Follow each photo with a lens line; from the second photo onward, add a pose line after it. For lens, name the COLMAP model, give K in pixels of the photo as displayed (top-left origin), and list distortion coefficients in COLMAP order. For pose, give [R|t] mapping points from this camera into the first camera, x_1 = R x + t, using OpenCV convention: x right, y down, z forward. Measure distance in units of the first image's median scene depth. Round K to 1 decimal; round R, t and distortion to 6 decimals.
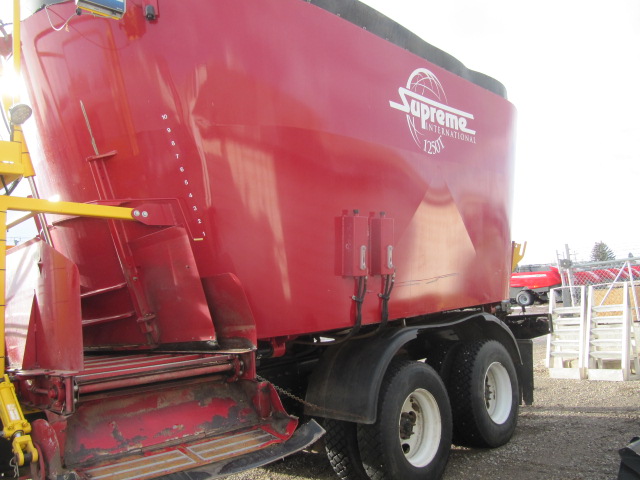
lens RADIAL K [[528.4, 0, 320.0], [0, 528.4, 240.0], [0, 0, 1]] dist [-0.072616, 0.060021]
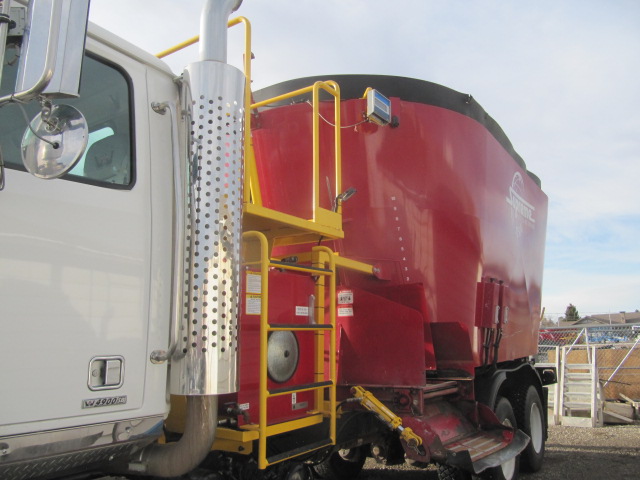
lens RADIAL K [[528.4, 0, 320.0], [0, 528.4, 240.0], [0, 0, 1]] dist [-0.072616, 0.060021]
pose [[0.981070, 0.105289, 0.162527, -0.545962], [-0.091985, 0.991923, -0.087341, 0.002793], [-0.170410, 0.070738, 0.982831, -0.219765]]
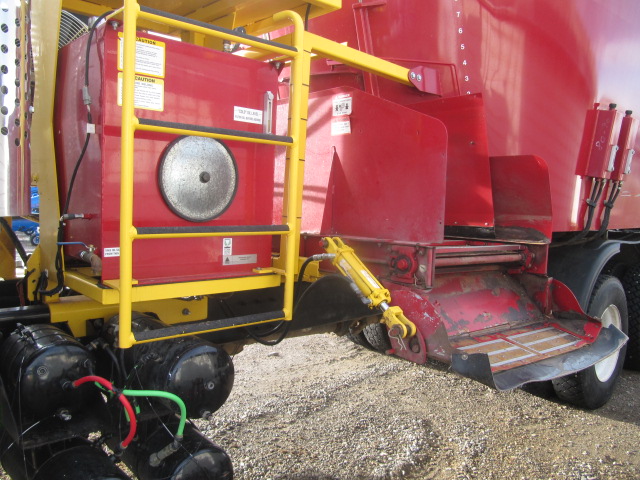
lens RADIAL K [[528.4, 0, 320.0], [0, 528.4, 240.0], [0, 0, 1]] dist [-0.072616, 0.060021]
pose [[0.991220, 0.123908, -0.046159, -0.330753], [-0.113269, 0.975796, 0.187061, 0.055244], [0.068220, -0.180190, 0.981263, 0.059497]]
